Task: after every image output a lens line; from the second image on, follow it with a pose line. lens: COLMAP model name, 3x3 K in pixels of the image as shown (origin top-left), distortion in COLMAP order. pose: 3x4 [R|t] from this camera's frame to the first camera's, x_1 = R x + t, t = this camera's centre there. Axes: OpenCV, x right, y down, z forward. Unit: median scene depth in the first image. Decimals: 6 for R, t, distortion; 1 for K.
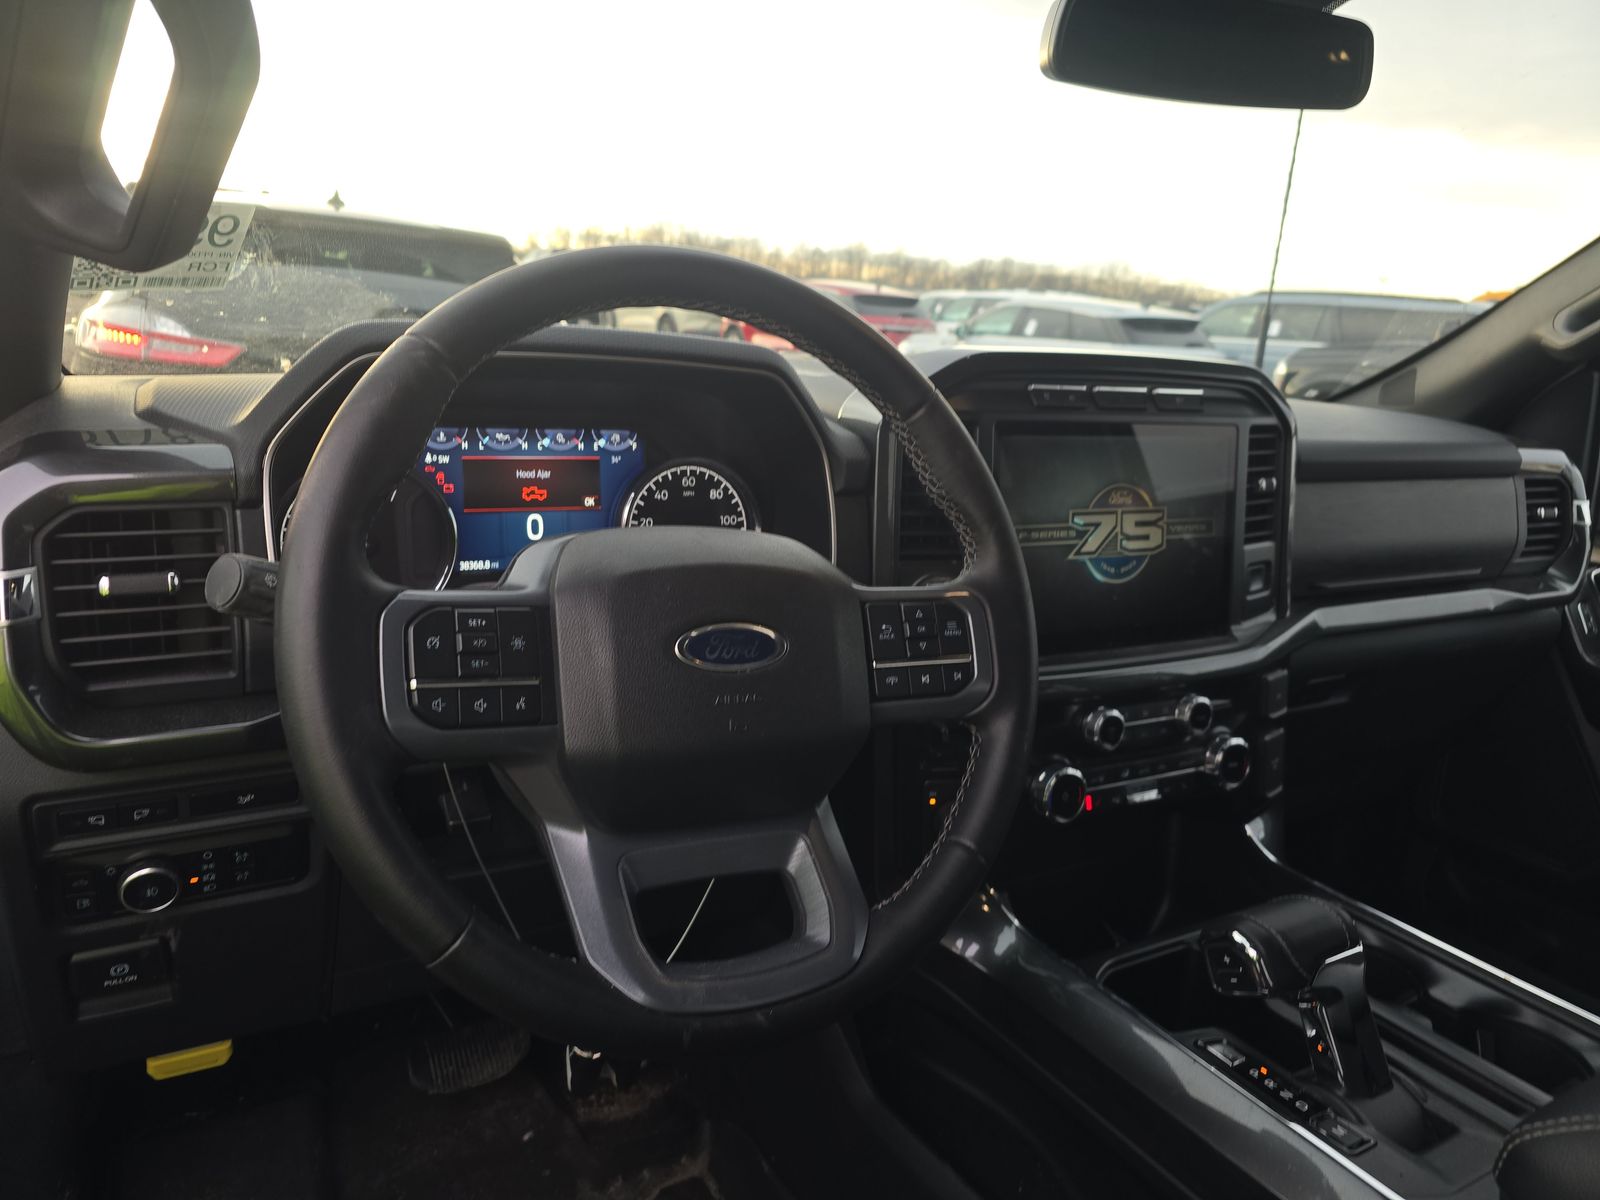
lens RADIAL K [[1069.6, 0, 796.3], [0, 1069.6, 589.8], [0, 0, 1]] dist [0.058298, -0.082181]
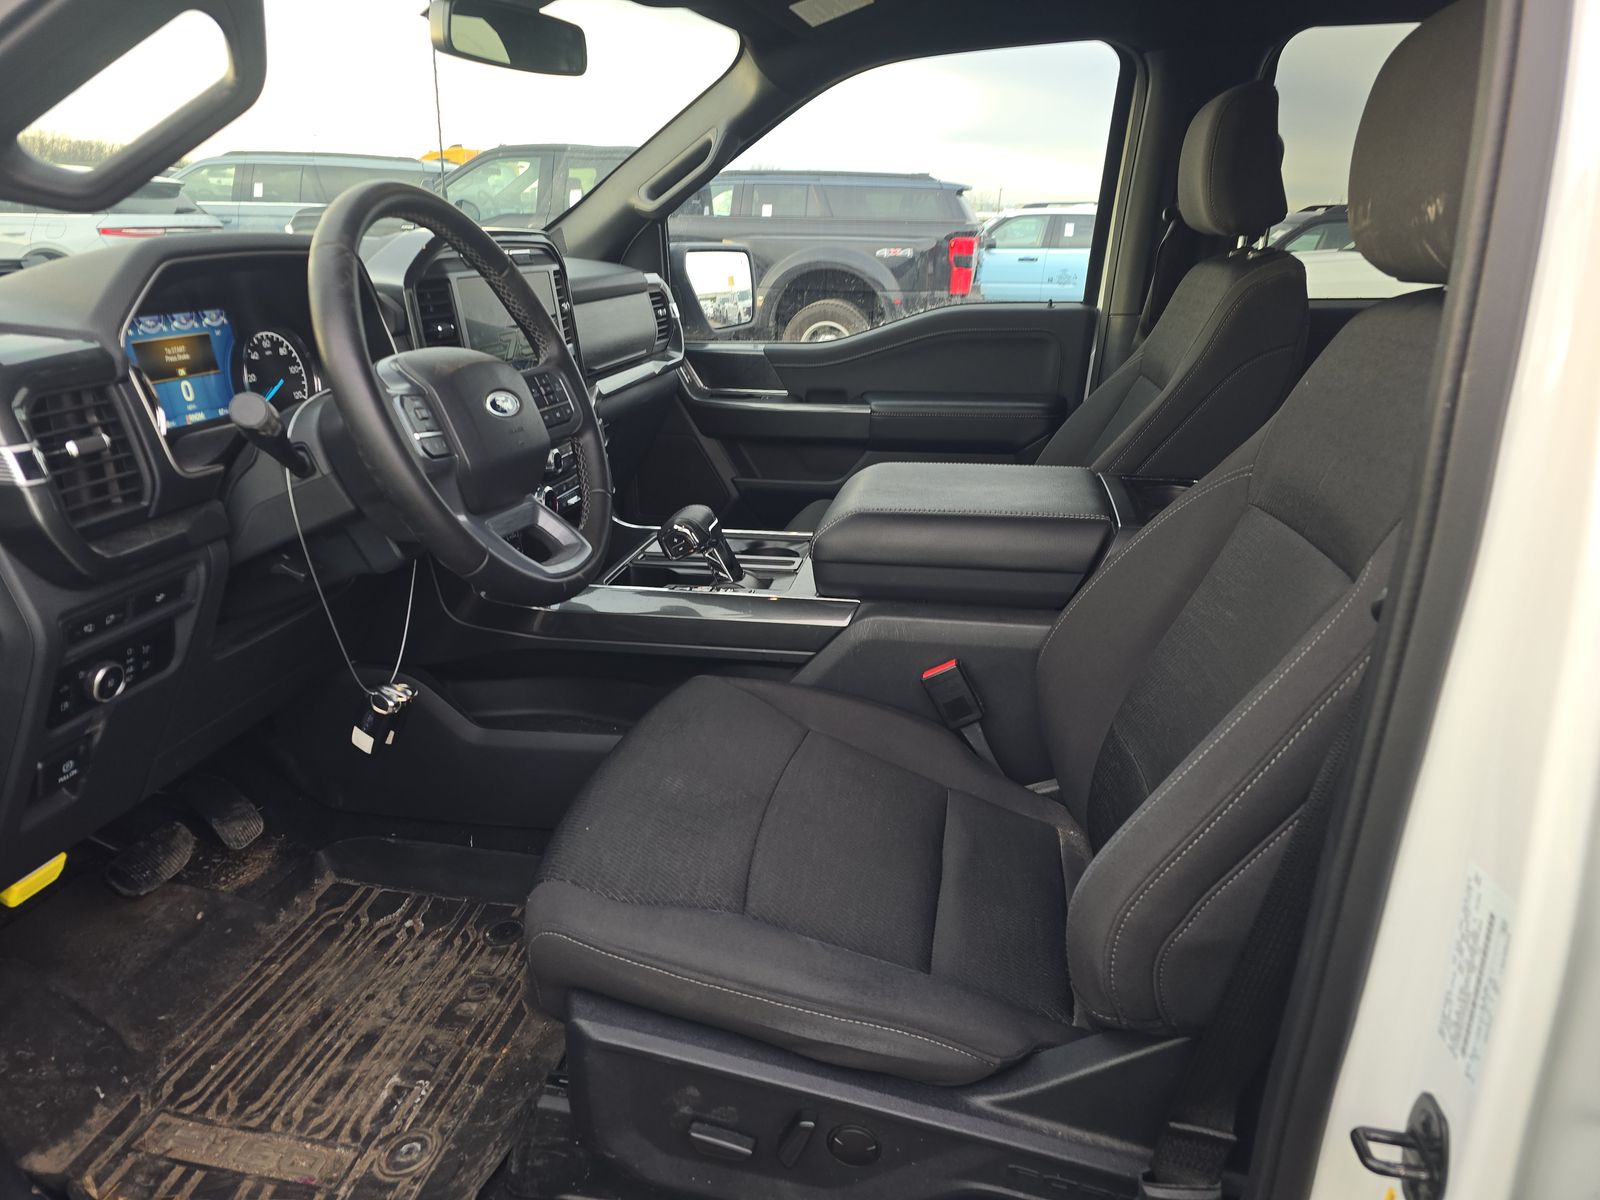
lens RADIAL K [[1043.5, 0, 800.0], [0, 1043.5, 600.0], [0, 0, 1]] dist [-0.002796, -0.001528]
pose [[0.637431, -0.306018, 0.707131, -0.756369], [0.204199, 0.952025, 0.227927, 0.048199], [-0.742957, -0.000892, 0.669339, -0.414633]]
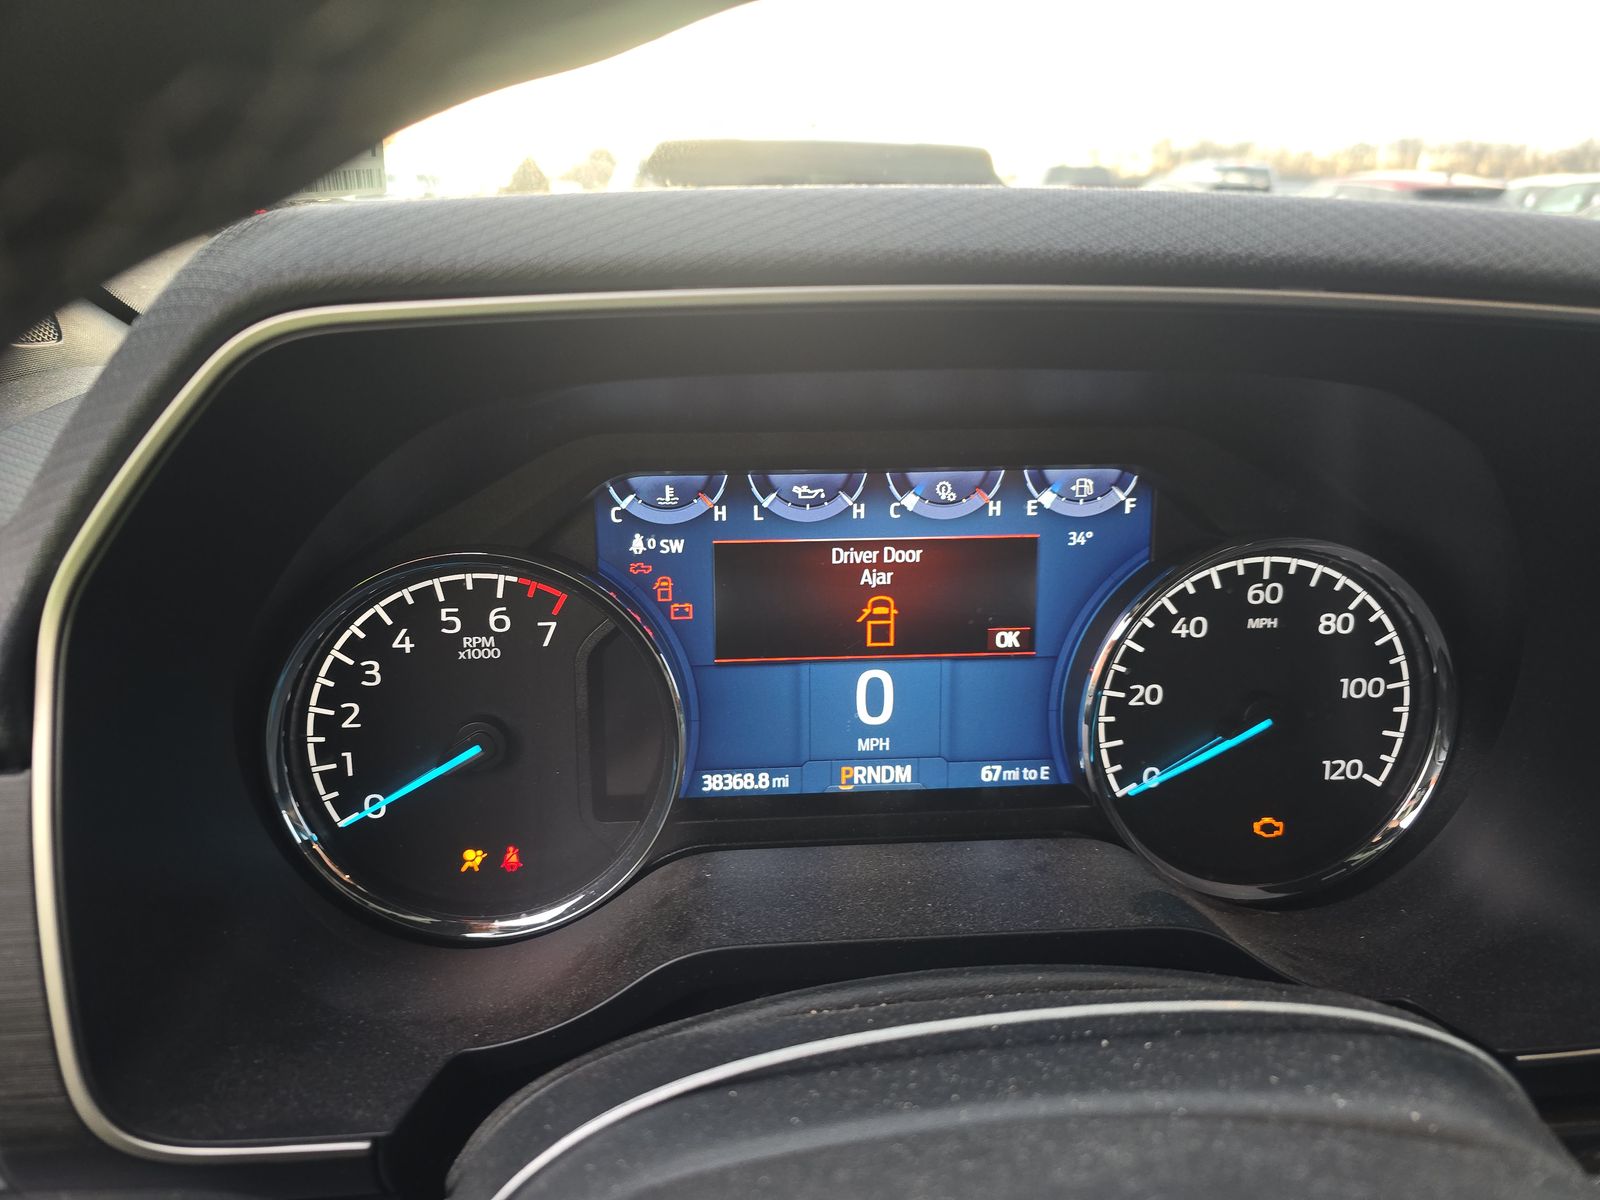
lens RADIAL K [[1069.6, 0, 796.3], [0, 1069.6, 589.8], [0, 0, 1]] dist [0.058298, -0.082181]
pose [[0.904168, 0.074594, -0.420613, -0.096695], [-0.046973, 0.996026, 0.075666, -0.134141], [0.424586, -0.048658, 0.904079, 0.610266]]
